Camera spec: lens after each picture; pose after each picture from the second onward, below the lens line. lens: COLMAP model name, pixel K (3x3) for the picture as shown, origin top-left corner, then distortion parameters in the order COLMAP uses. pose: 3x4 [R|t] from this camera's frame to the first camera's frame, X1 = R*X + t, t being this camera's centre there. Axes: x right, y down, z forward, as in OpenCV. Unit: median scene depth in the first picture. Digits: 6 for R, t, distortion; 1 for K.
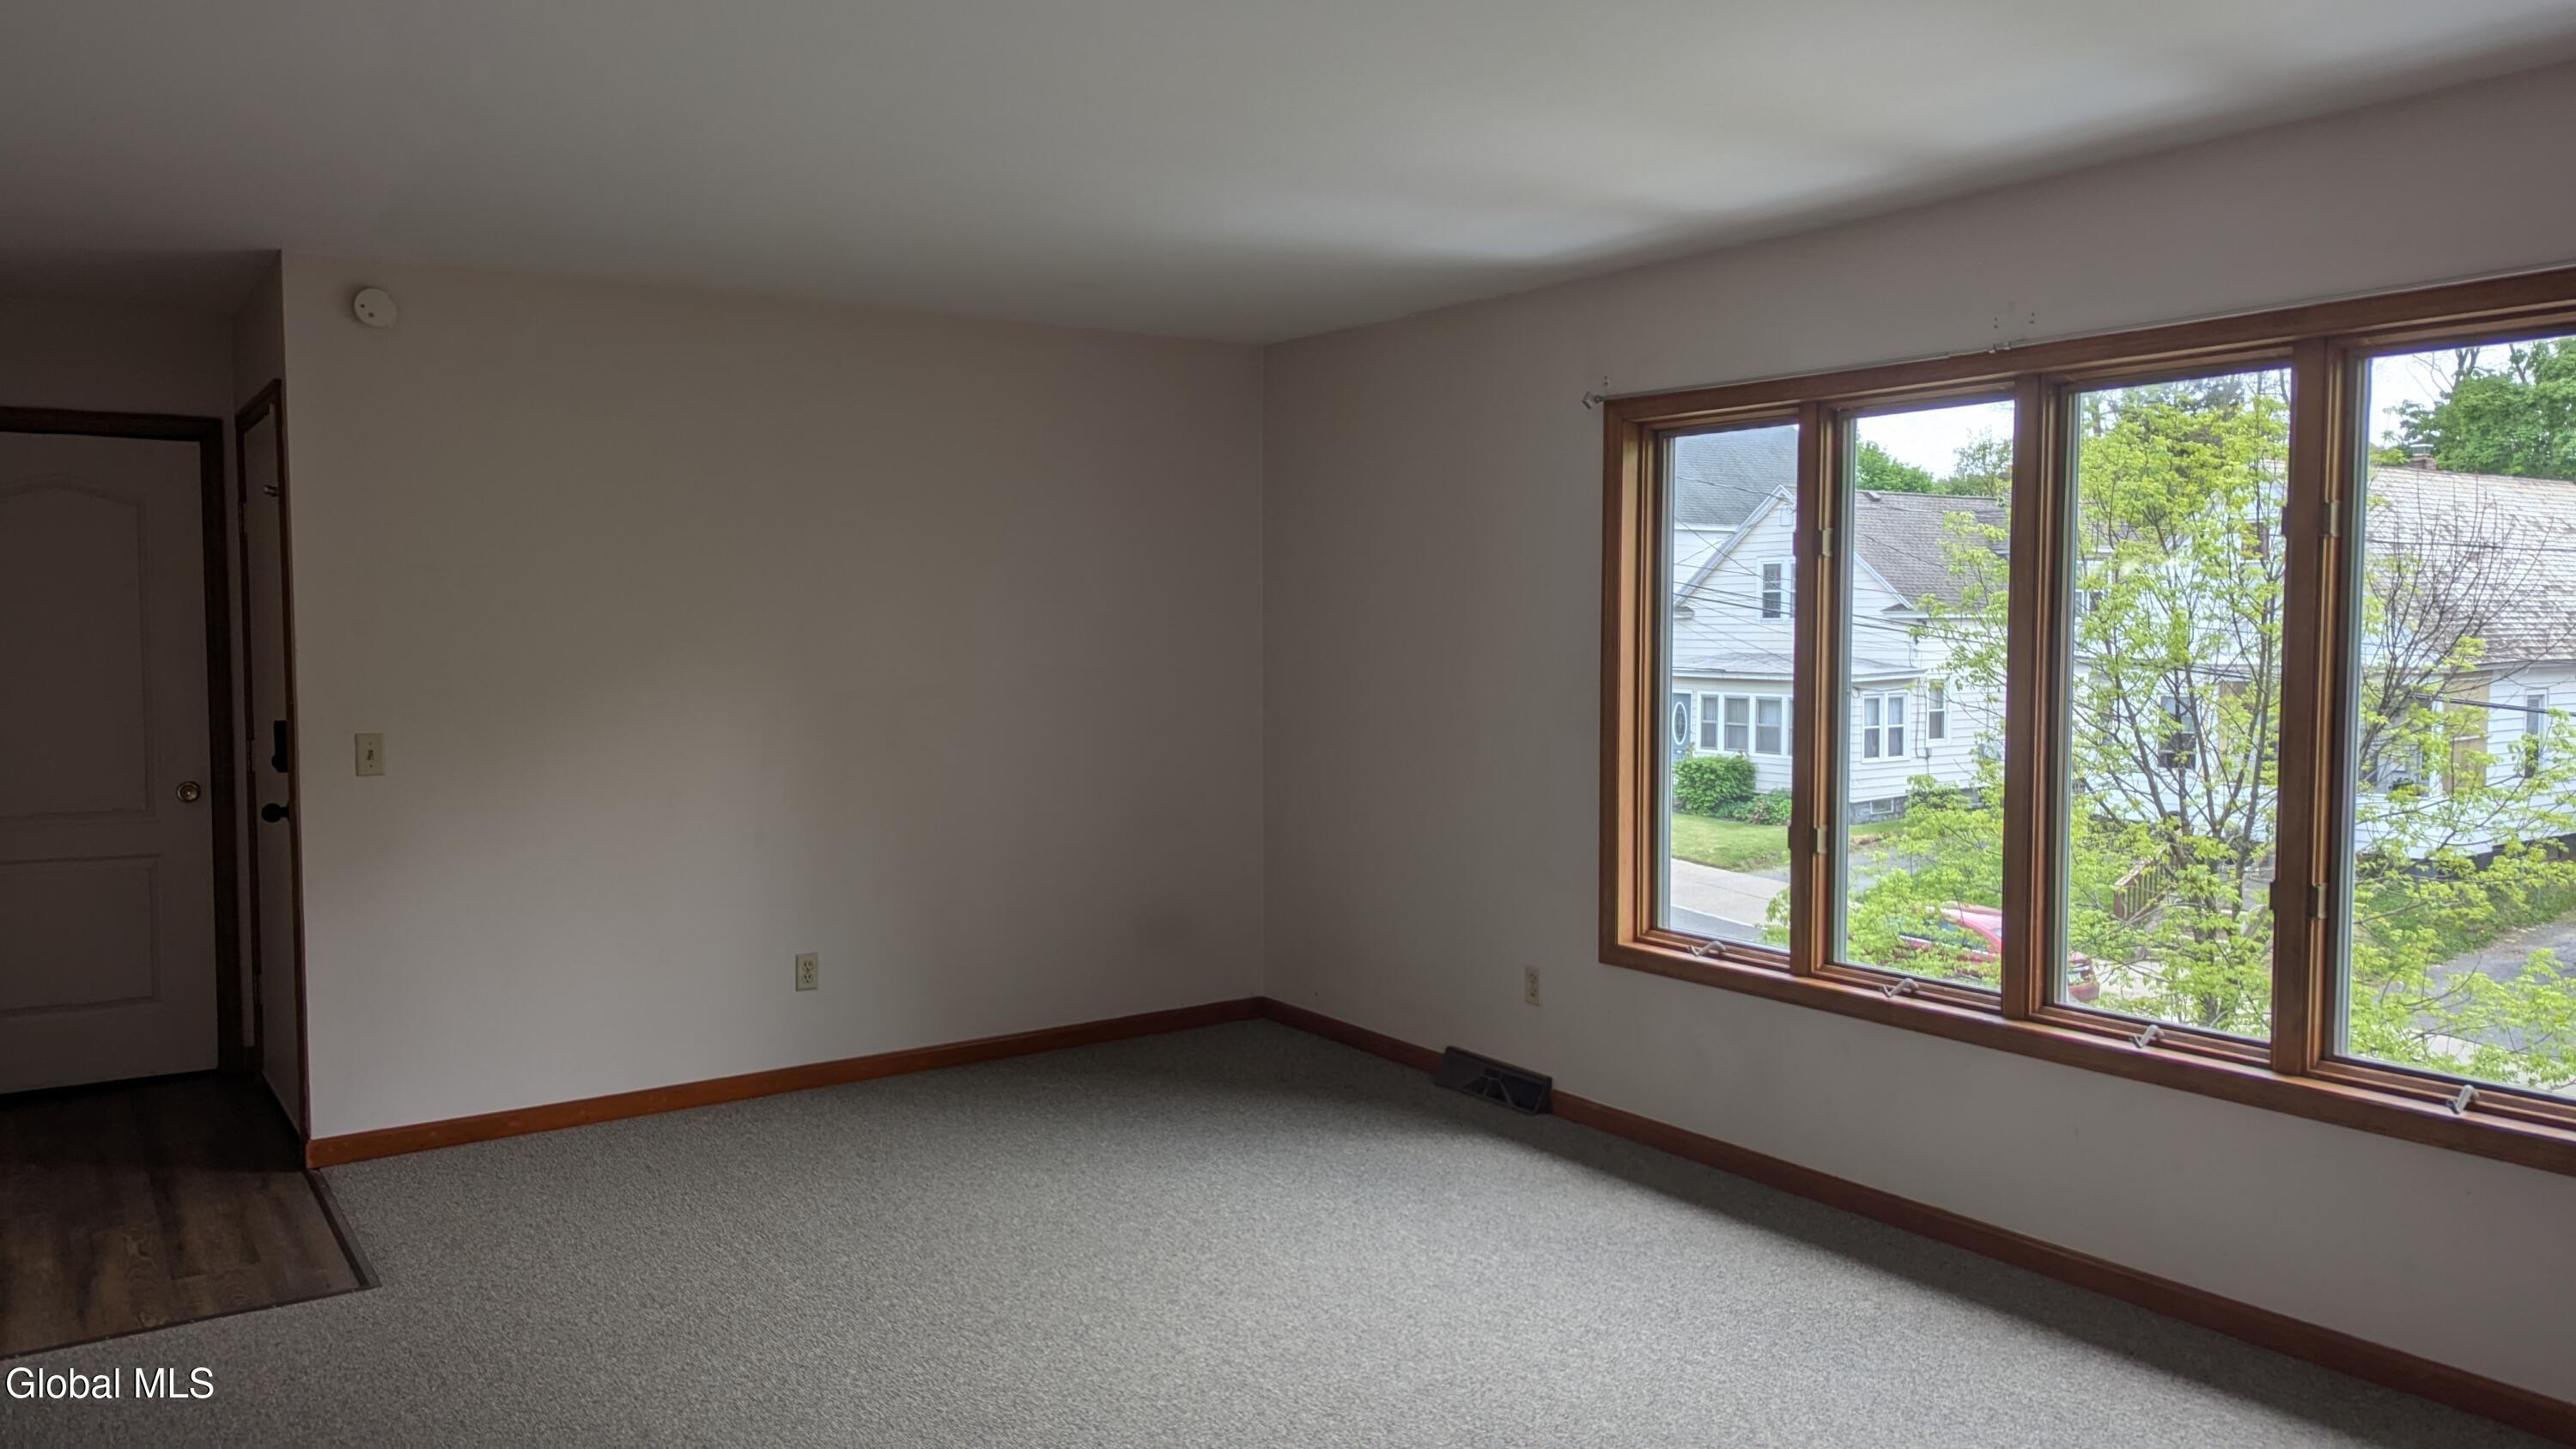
lens RADIAL K [[1828.1, 0, 1290.1], [0, 1828.1, 732.6], [0, 0, 1]] dist [0.042903, -0.002868]
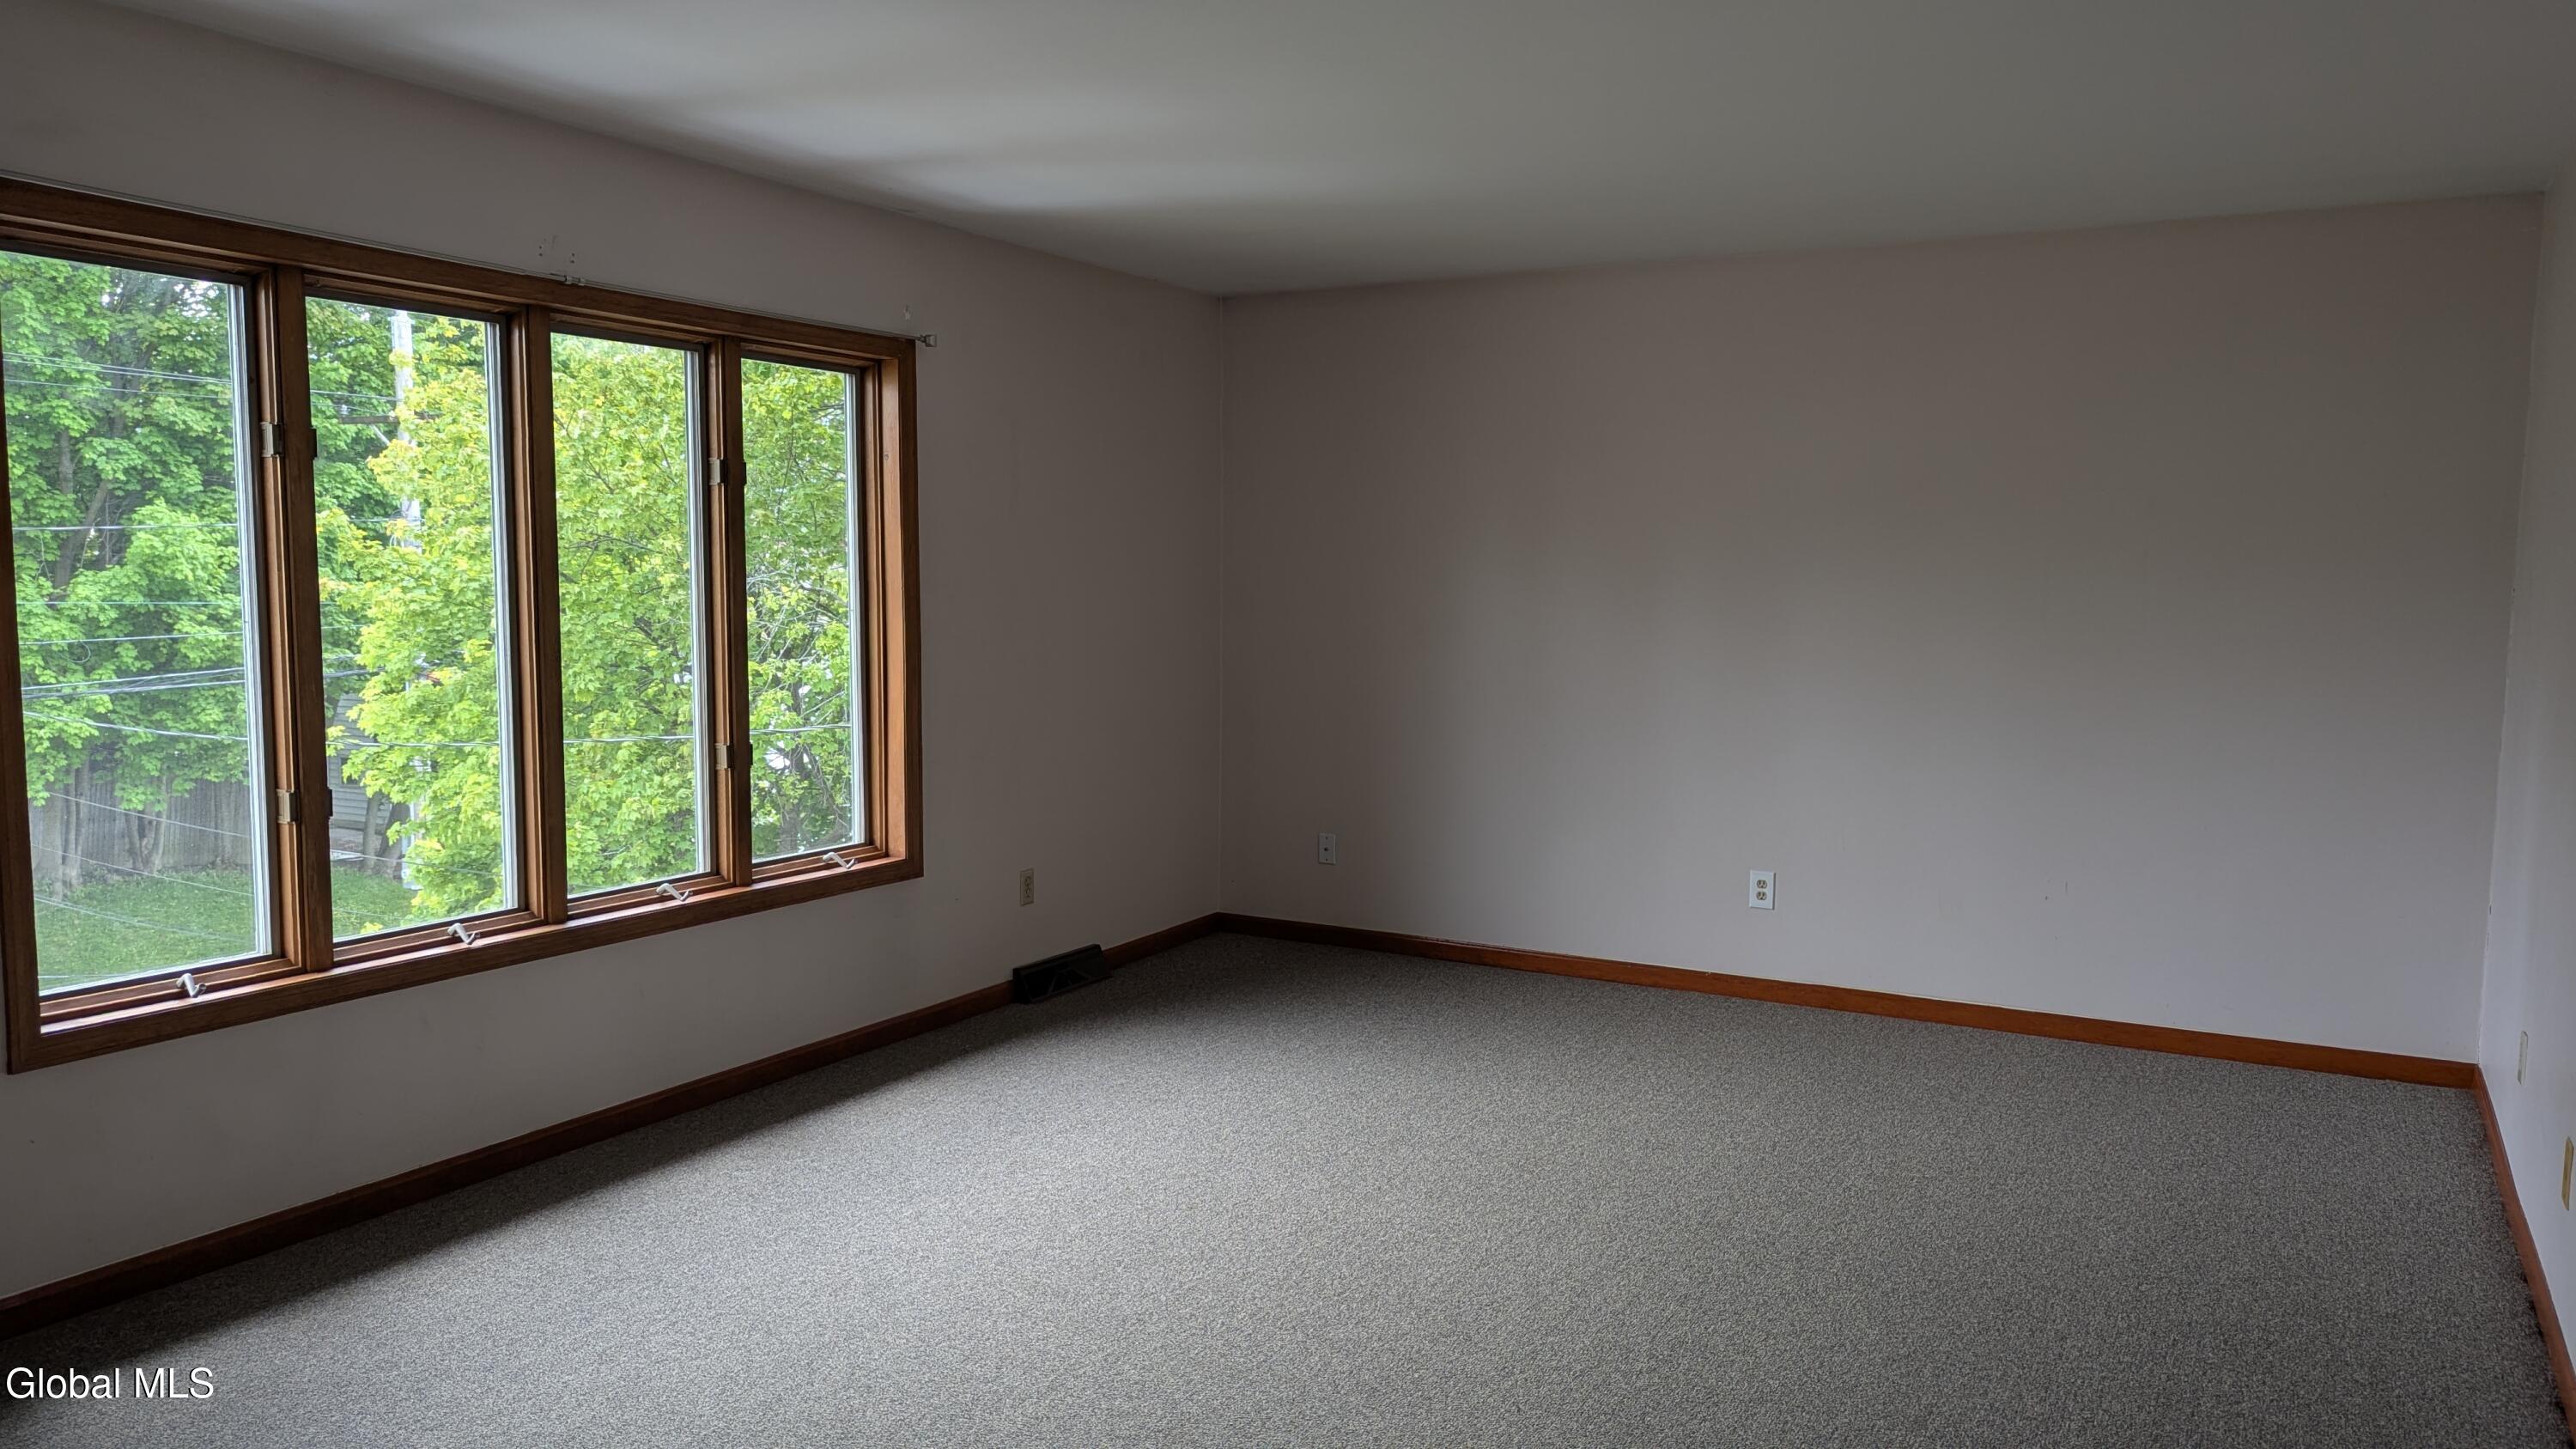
lens RADIAL K [[1828.1, 0, 1290.1], [0, 1828.1, 732.6], [0, 0, 1]] dist [0.042903, -0.002868]
pose [[-0.447768, -0.089584, 0.889651, -0.794109], [0.038750, 0.992090, 0.119402, -0.069116], [-0.893310, 0.087938, -0.440755, 1.180730]]
